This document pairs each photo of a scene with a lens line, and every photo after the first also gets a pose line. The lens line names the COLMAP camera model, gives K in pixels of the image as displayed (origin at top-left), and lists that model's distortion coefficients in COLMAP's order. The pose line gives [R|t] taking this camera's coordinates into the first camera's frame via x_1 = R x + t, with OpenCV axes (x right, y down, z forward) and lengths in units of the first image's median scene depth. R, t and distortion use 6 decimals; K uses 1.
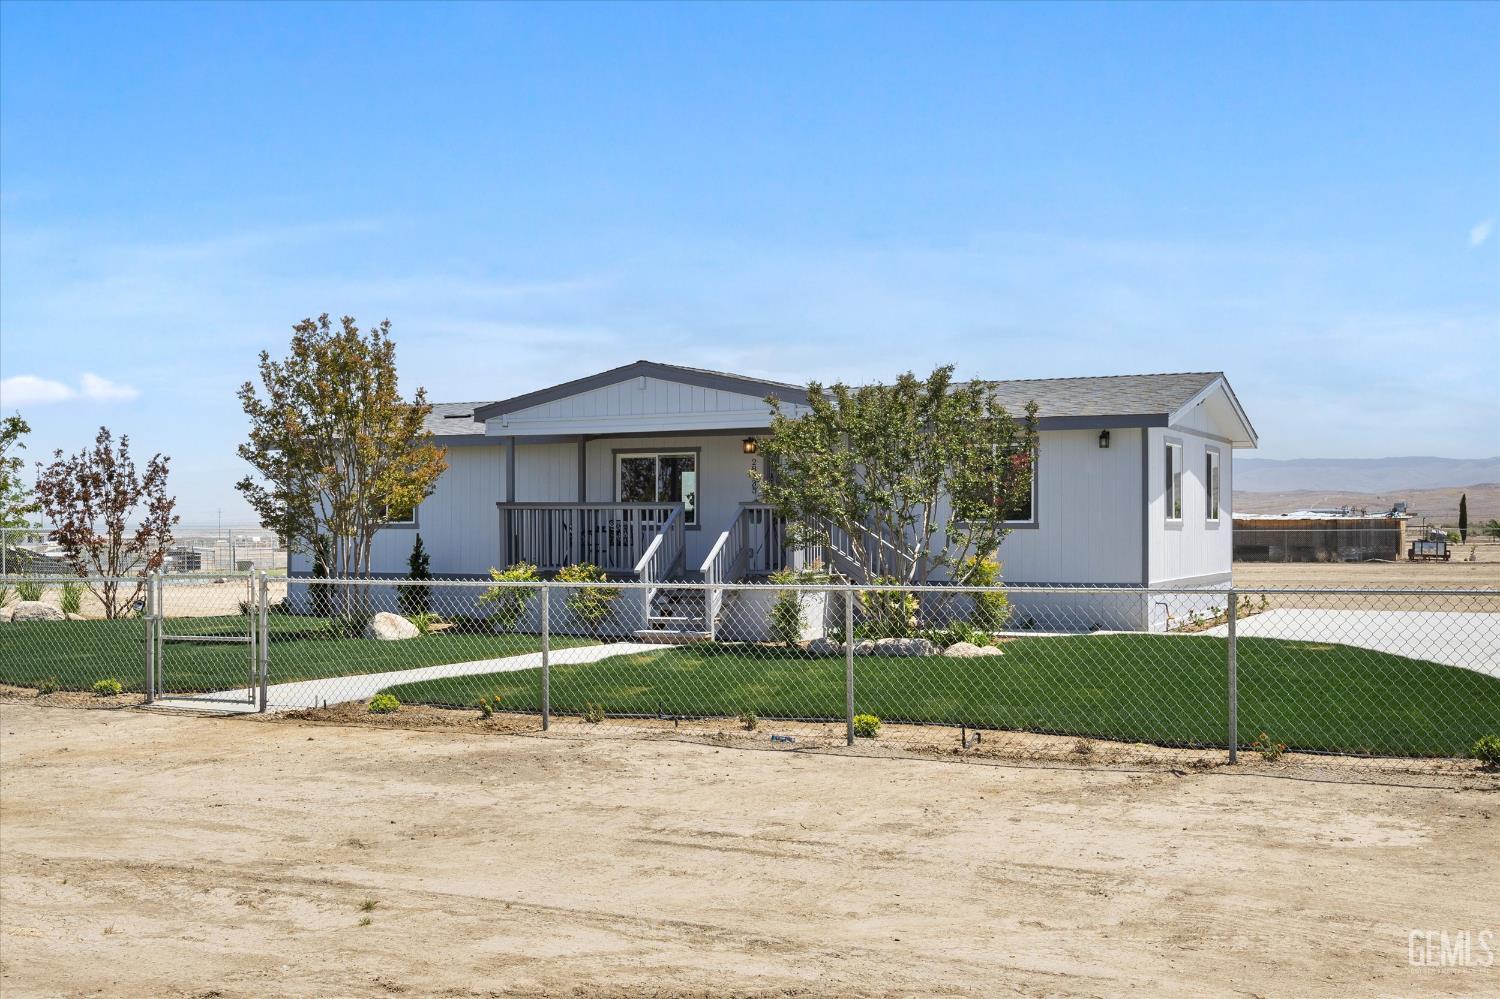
lens RADIAL K [[589.6, 0, 750.0], [0, 589.6, 499.5], [0, 0, 1]] dist [0.002096, 0.000005]
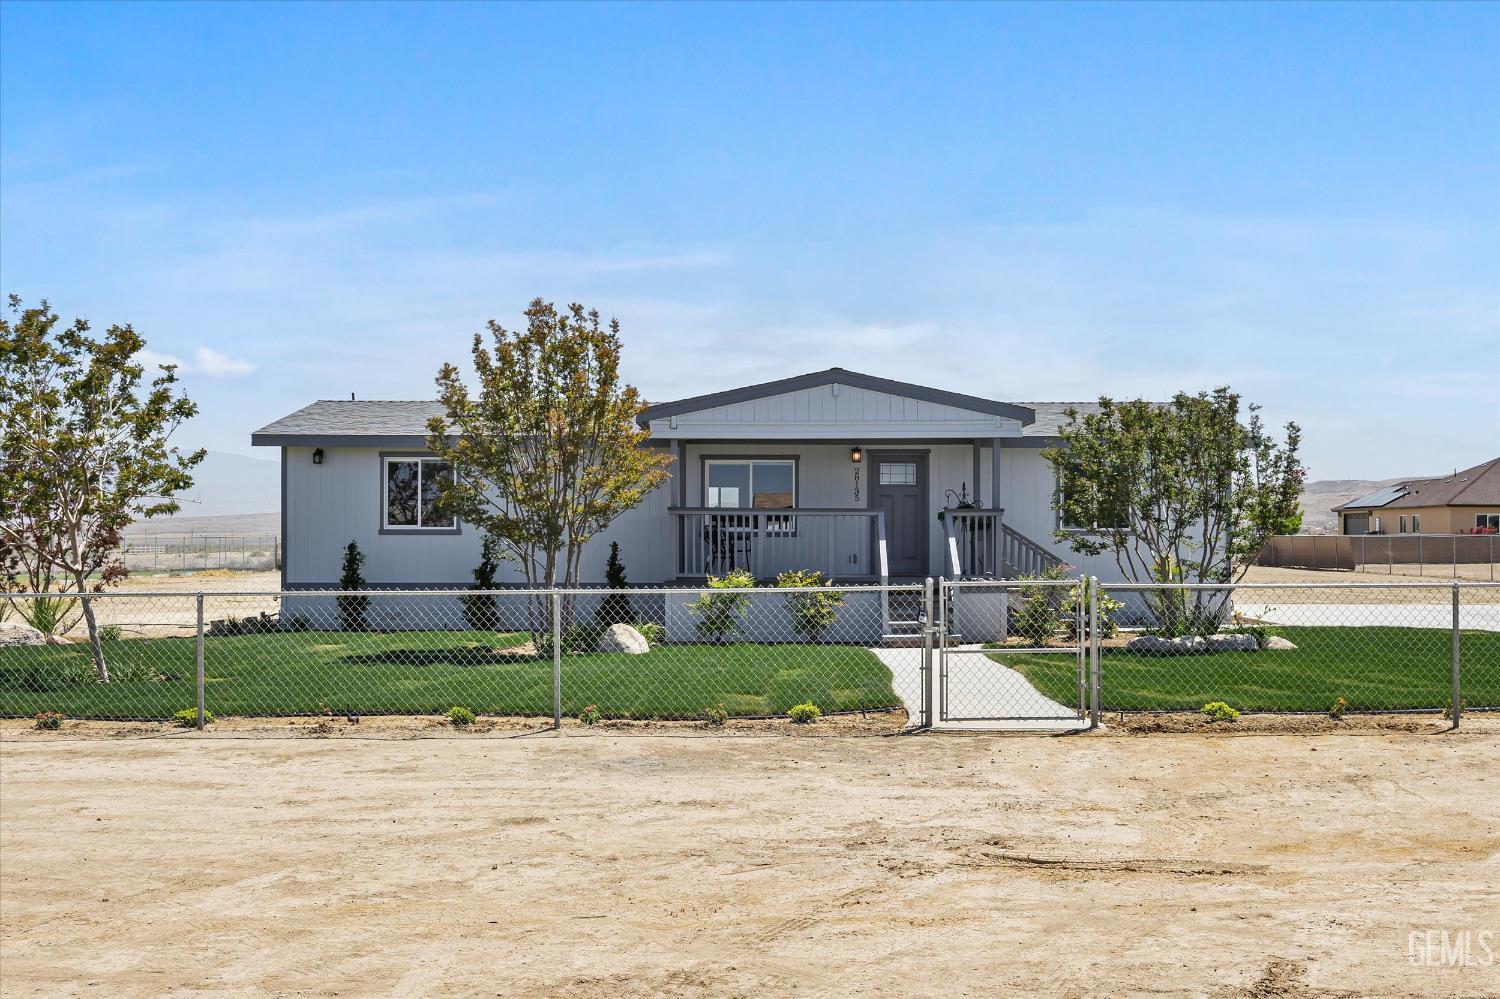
lens RADIAL K [[561.5, 0, 749.9], [0, 561.5, 530.2], [0, 0, 1]] dist [0.001250, -0.000027]
pose [[0.983069, 0.000846, 0.183236, -0.502836], [-0.008239, 0.999182, 0.039589, 0.004508], [-0.183053, -0.040428, 0.982271, 0.075855]]
